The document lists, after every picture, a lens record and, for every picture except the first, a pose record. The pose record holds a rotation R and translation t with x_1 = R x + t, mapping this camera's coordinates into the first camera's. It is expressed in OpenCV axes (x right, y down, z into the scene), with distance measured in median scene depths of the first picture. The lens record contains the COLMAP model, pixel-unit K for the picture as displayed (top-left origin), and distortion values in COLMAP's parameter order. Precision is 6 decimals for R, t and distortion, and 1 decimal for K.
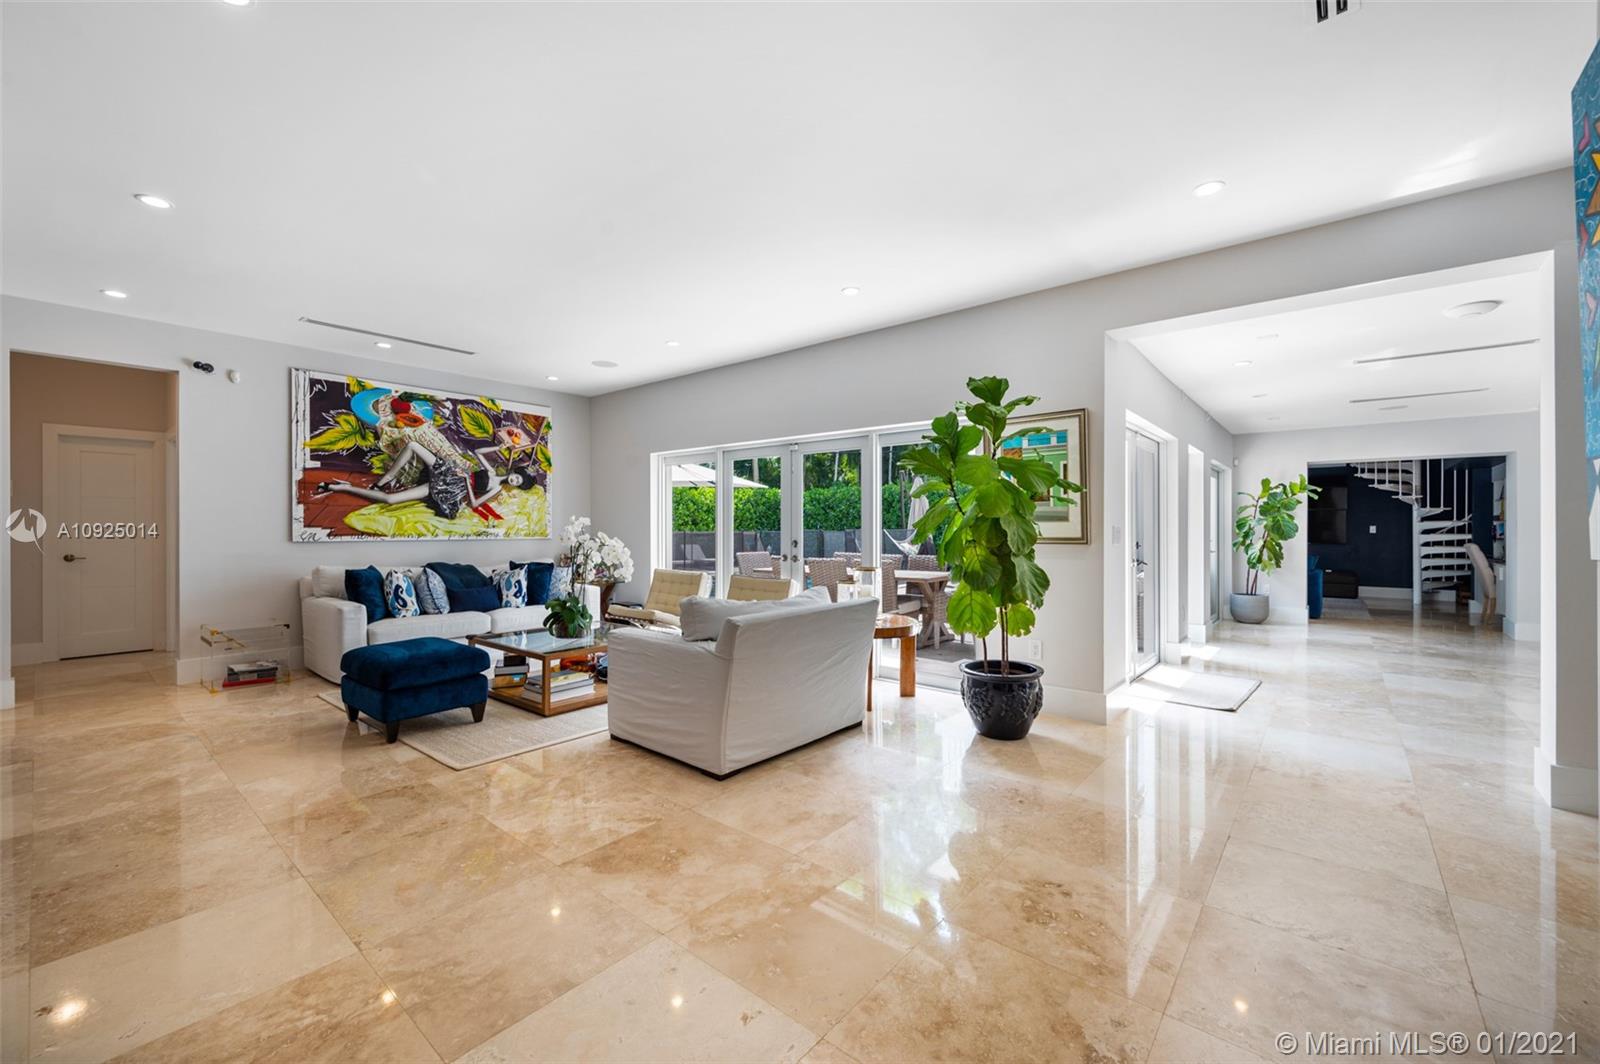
lens RADIAL K [[638.5, 0, 800.9], [0, 638.5, 529.3], [0, 0, 1]] dist [0.001174, -0.000112]
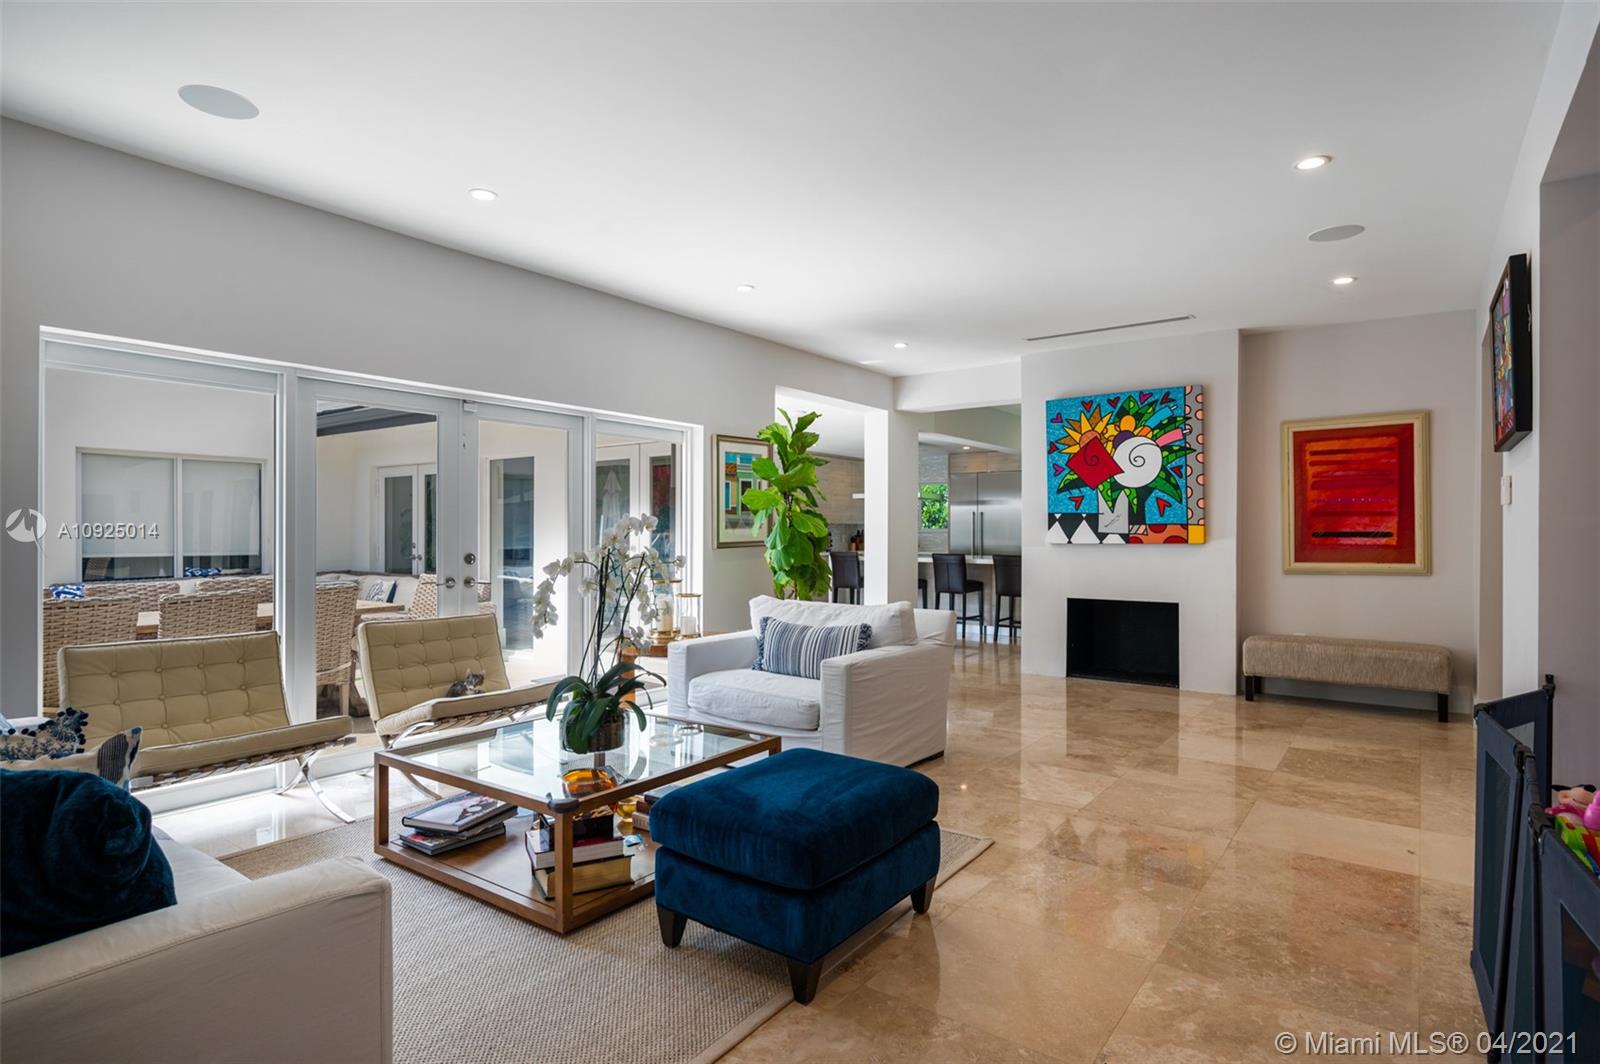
lens RADIAL K [[830.9, 0, 800.0], [0, 830.9, 532.0], [0, 0, 1]] dist [0.003705, 0.000210]
pose [[-0.058242, 0.002027, 0.998300, -0.768297], [0.000052, 0.999998, -0.002027, -0.003830], [-0.998302, -0.000066, -0.058242, 0.640804]]
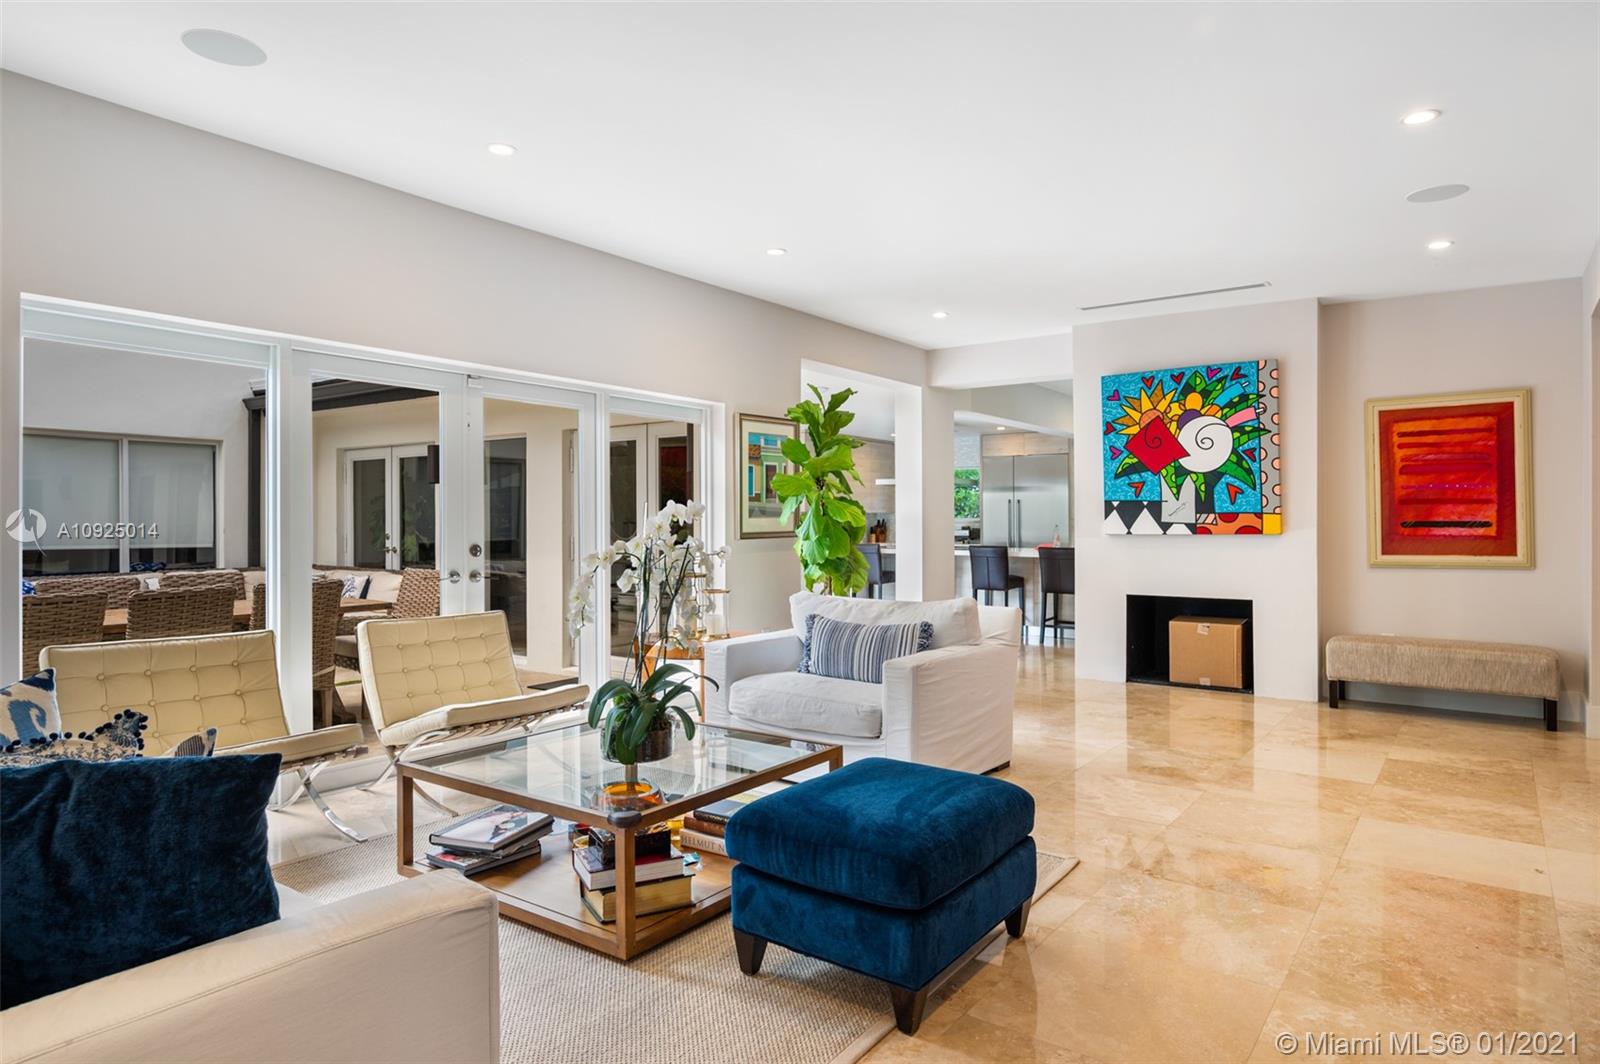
lens RADIAL K [[930.7, 0, 798.3], [0, 930.7, 518.4], [0, 0, 1]] dist [0.000393, 0.002379]
pose [[-0.062881, 0.006006, 0.998003, -0.775707], [-0.000468, 0.999982, -0.006048, -0.002891], [-0.998021, -0.000848, -0.062877, 0.682118]]
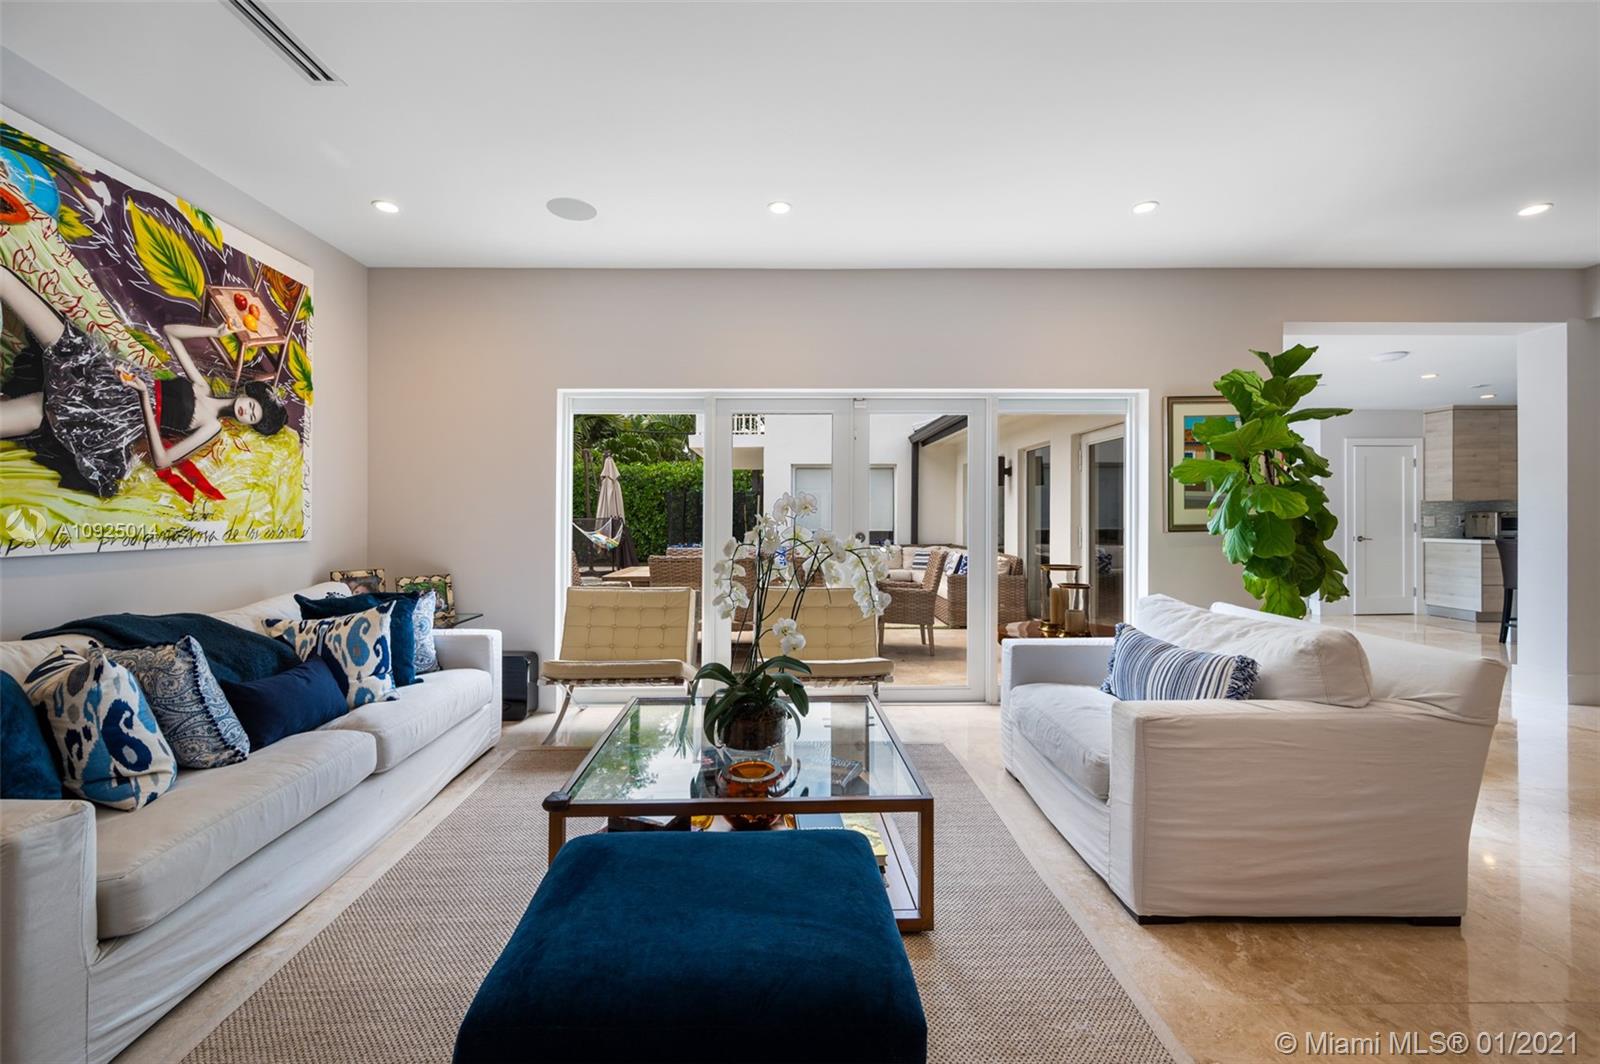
lens RADIAL K [[637.6, 0, 784.7], [0, 637.6, 514.2], [0, 0, 1]] dist [-0.003769, -0.000269]
pose [[0.756745, -0.000102, 0.653710, -0.484068], [0.002614, 0.999992, -0.002869, -0.003596], [-0.653705, 0.003880, 0.756740, 0.451130]]
